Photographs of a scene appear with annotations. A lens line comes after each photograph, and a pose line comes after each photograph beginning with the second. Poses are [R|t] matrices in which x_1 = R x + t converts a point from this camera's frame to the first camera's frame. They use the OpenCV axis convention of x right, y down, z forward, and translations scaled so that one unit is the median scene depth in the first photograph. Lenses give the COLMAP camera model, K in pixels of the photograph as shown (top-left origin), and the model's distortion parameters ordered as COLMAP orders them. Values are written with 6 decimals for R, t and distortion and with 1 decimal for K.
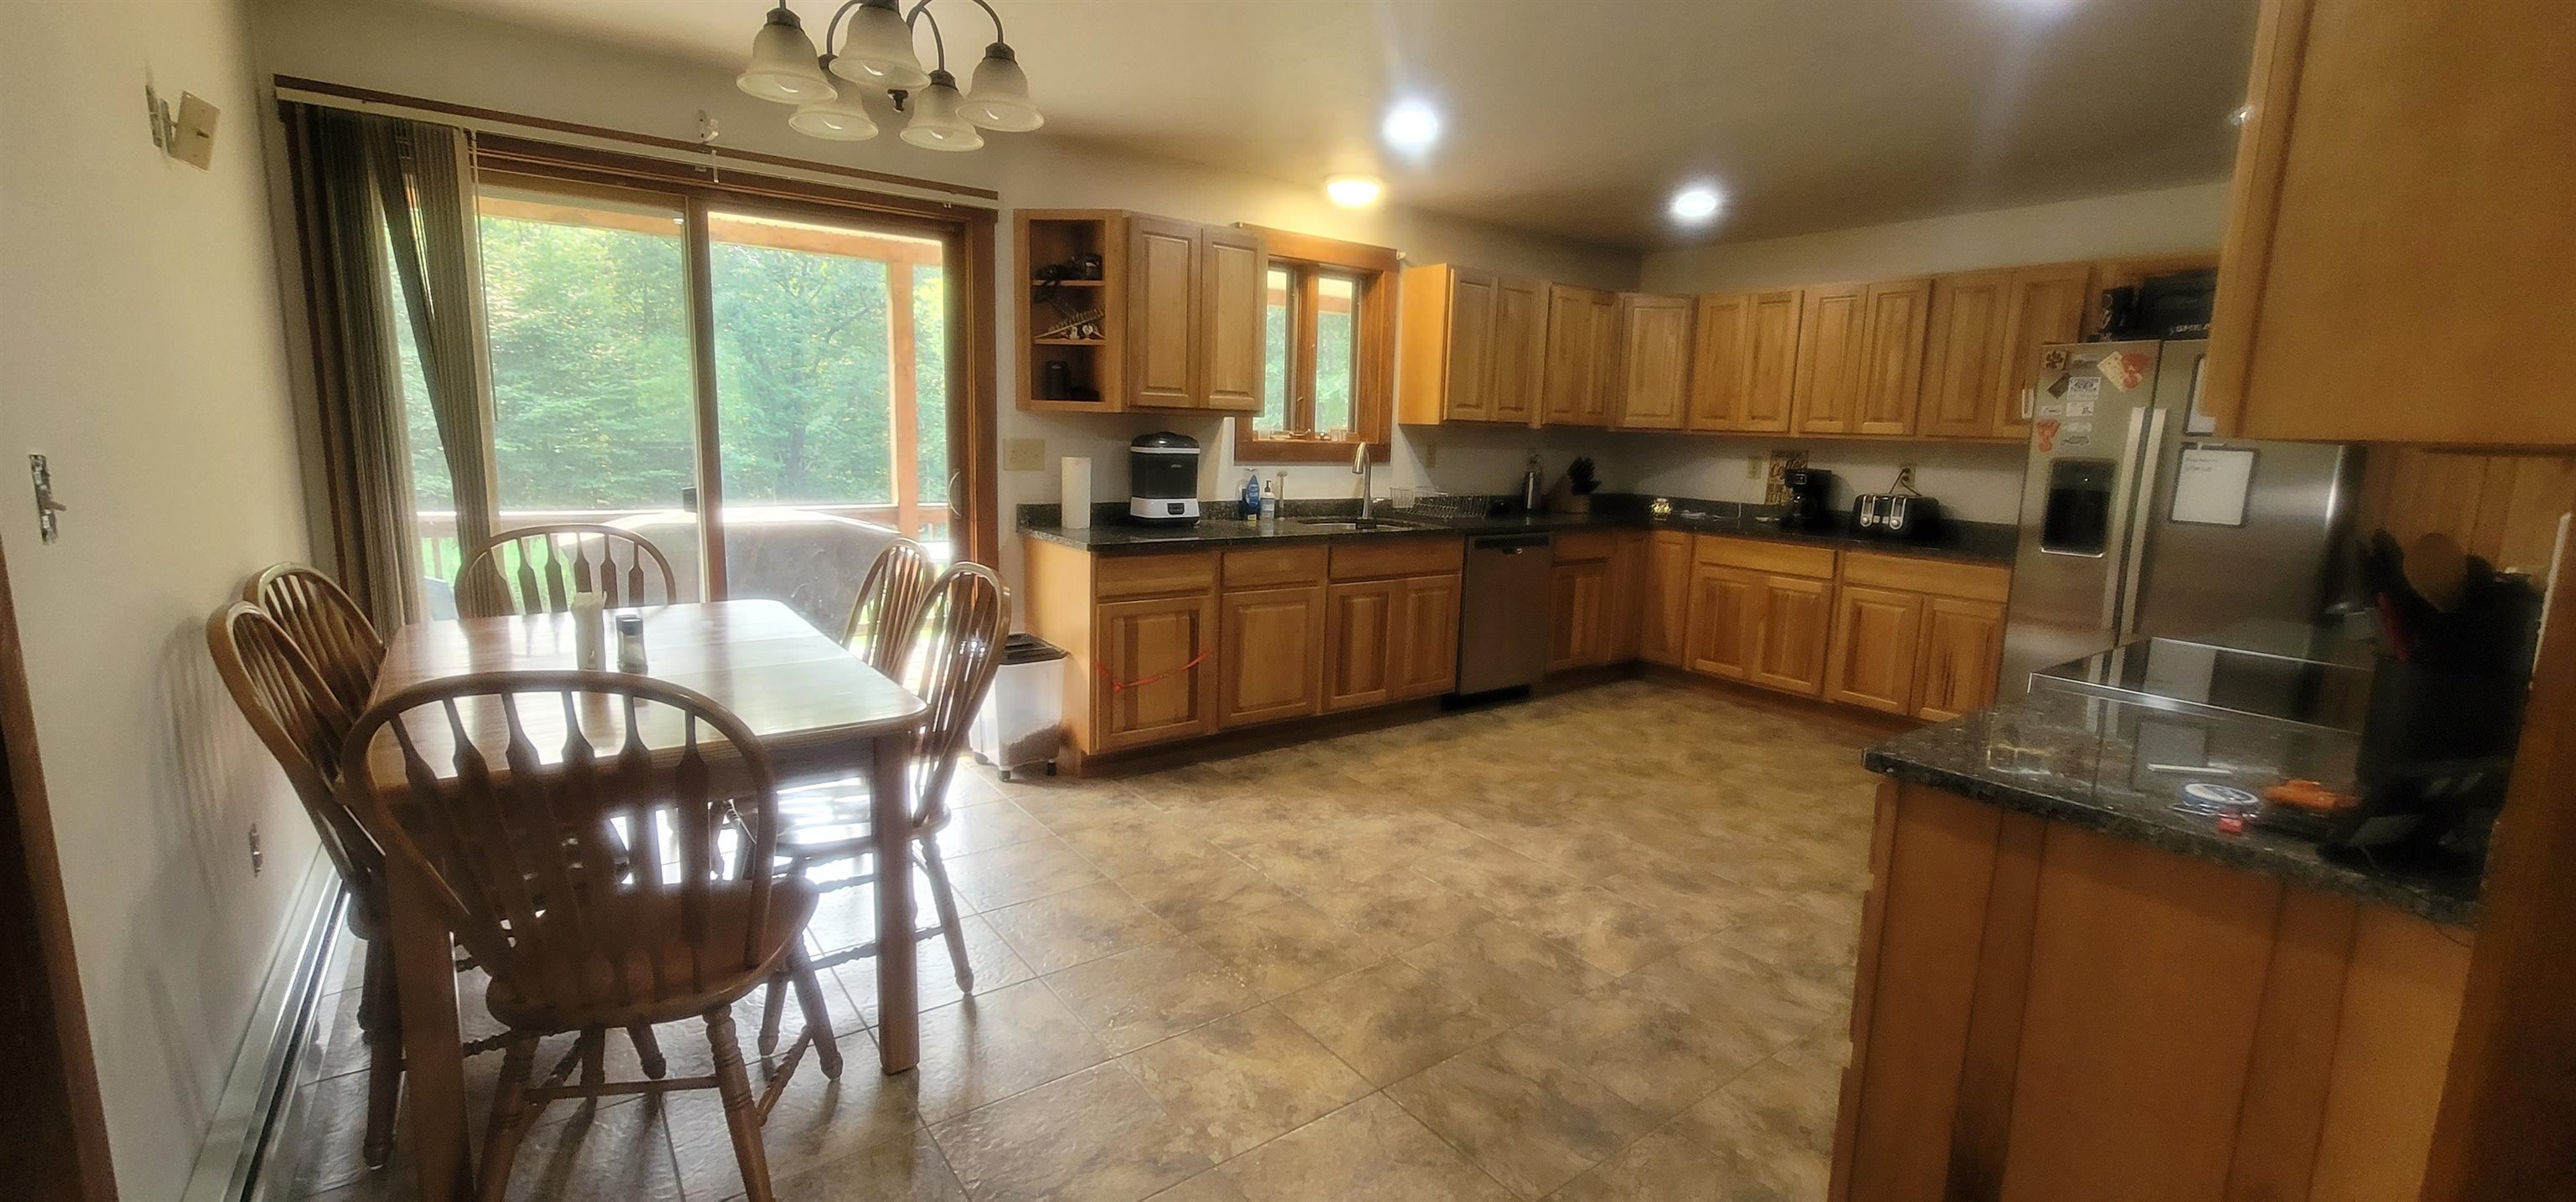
lens RADIAL K [[1041.9, 0, 1289.9], [0, 1041.9, 600.6], [0, 0, 1]] dist [-0.006402, 0.000295]
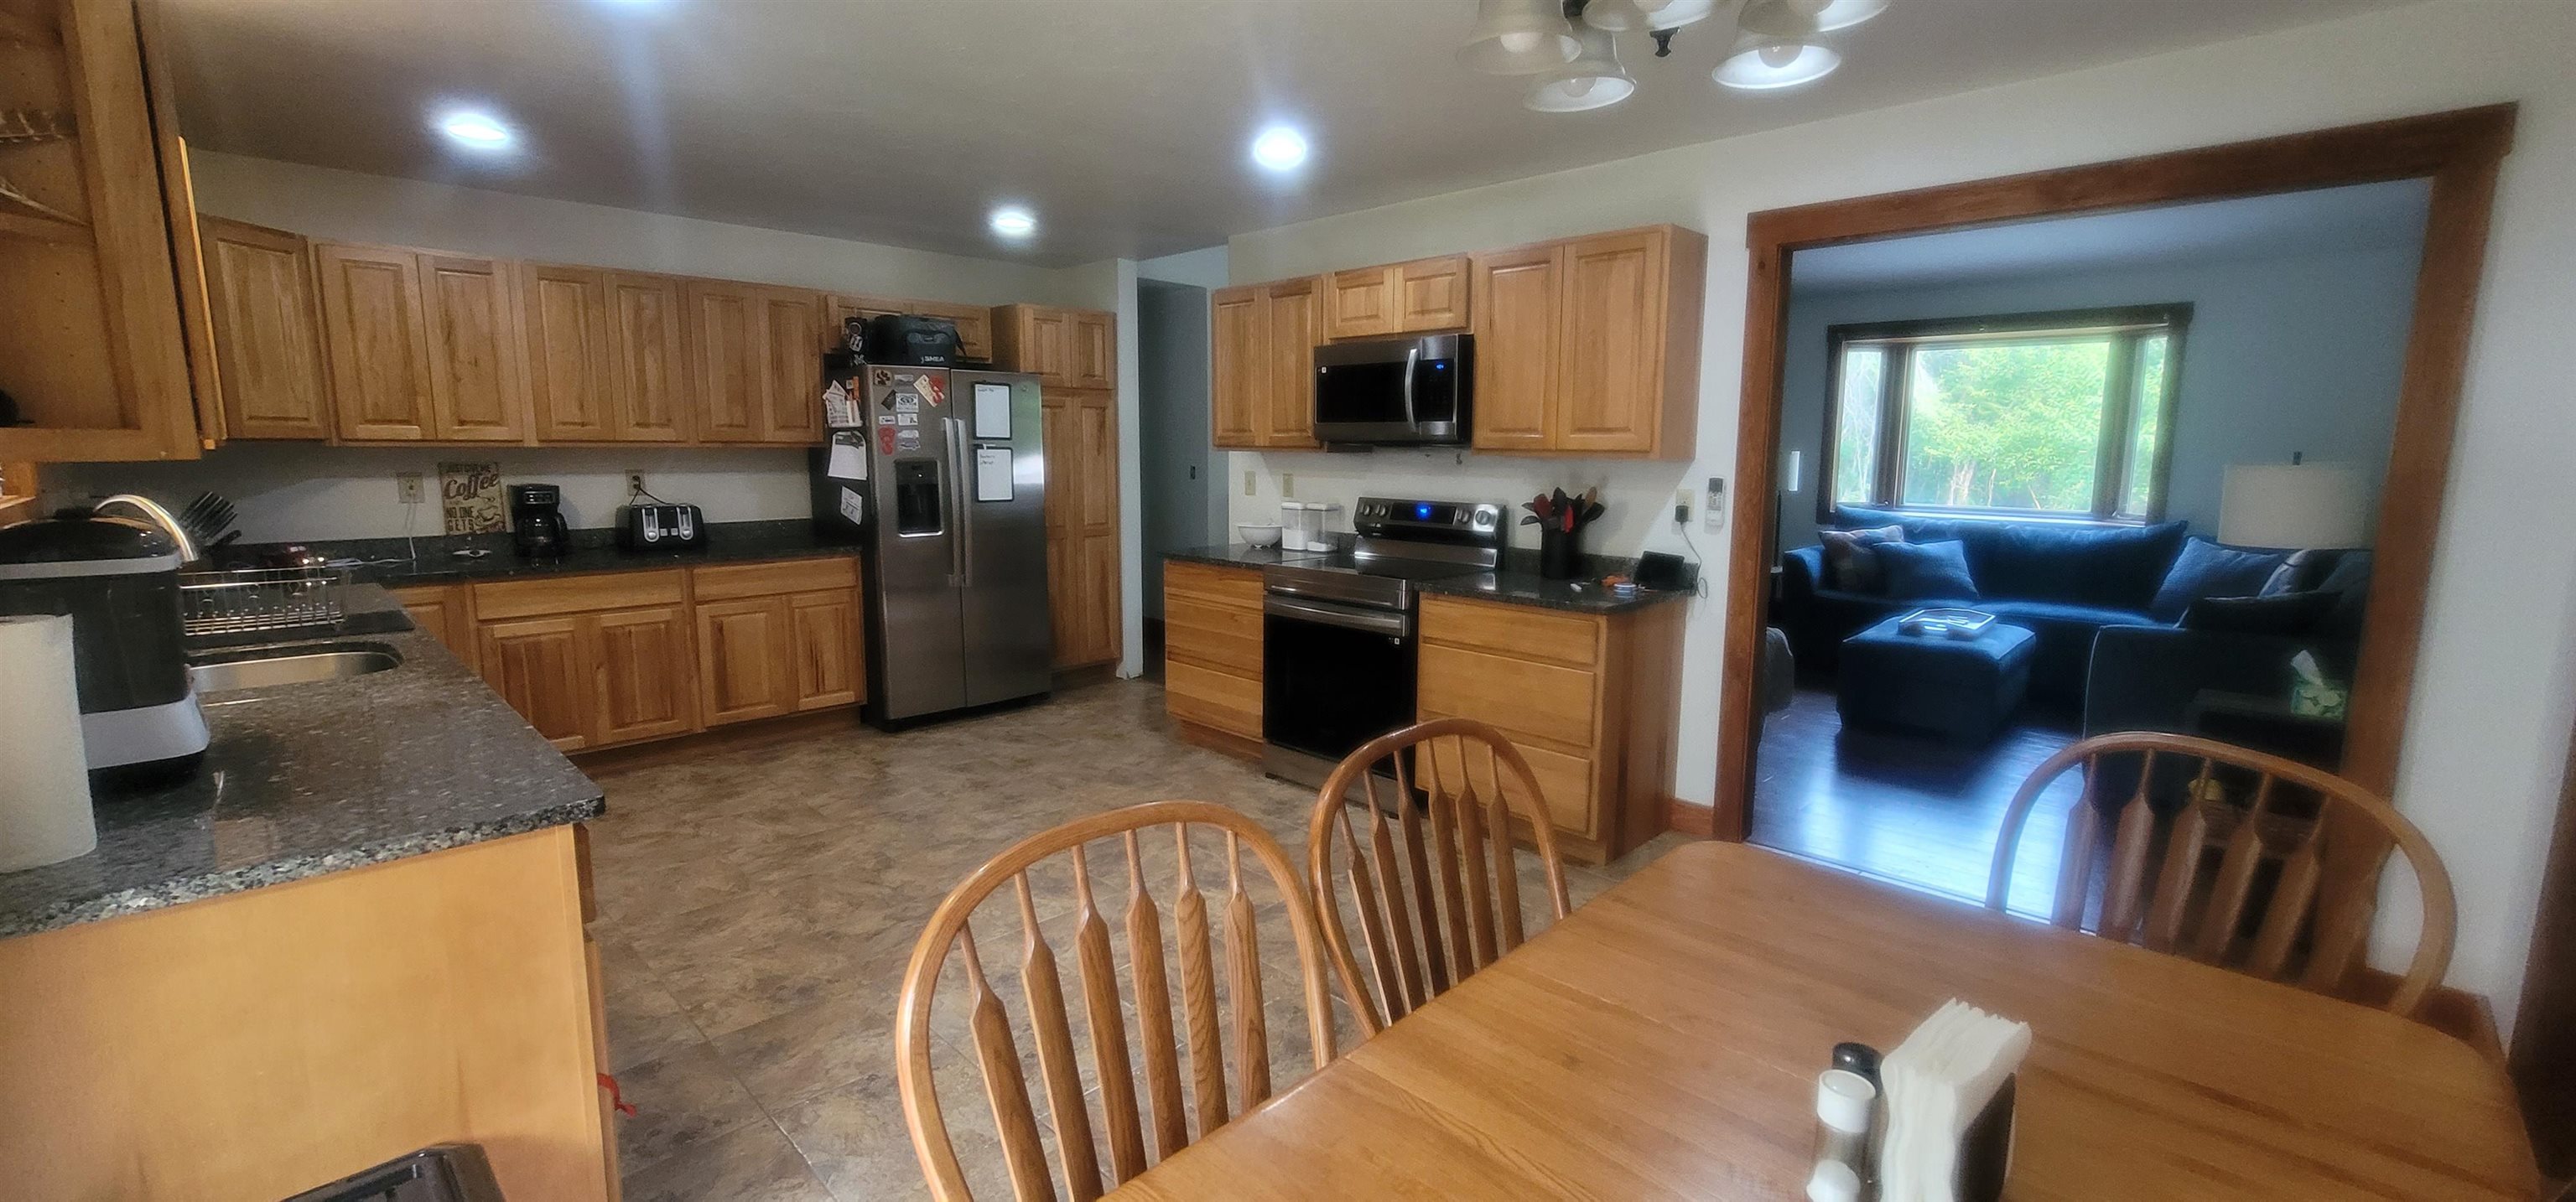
lens RADIAL K [[1041.9, 0, 1303.5], [0, 1041.9, 603.6], [0, 0, 1]] dist [-0.006402, 0.000295]
pose [[-0.142026, -0.182728, 0.972851, -0.491815], [0.151336, 0.967251, 0.203770, -0.135381], [-0.978226, 0.176168, -0.109721, 0.628635]]
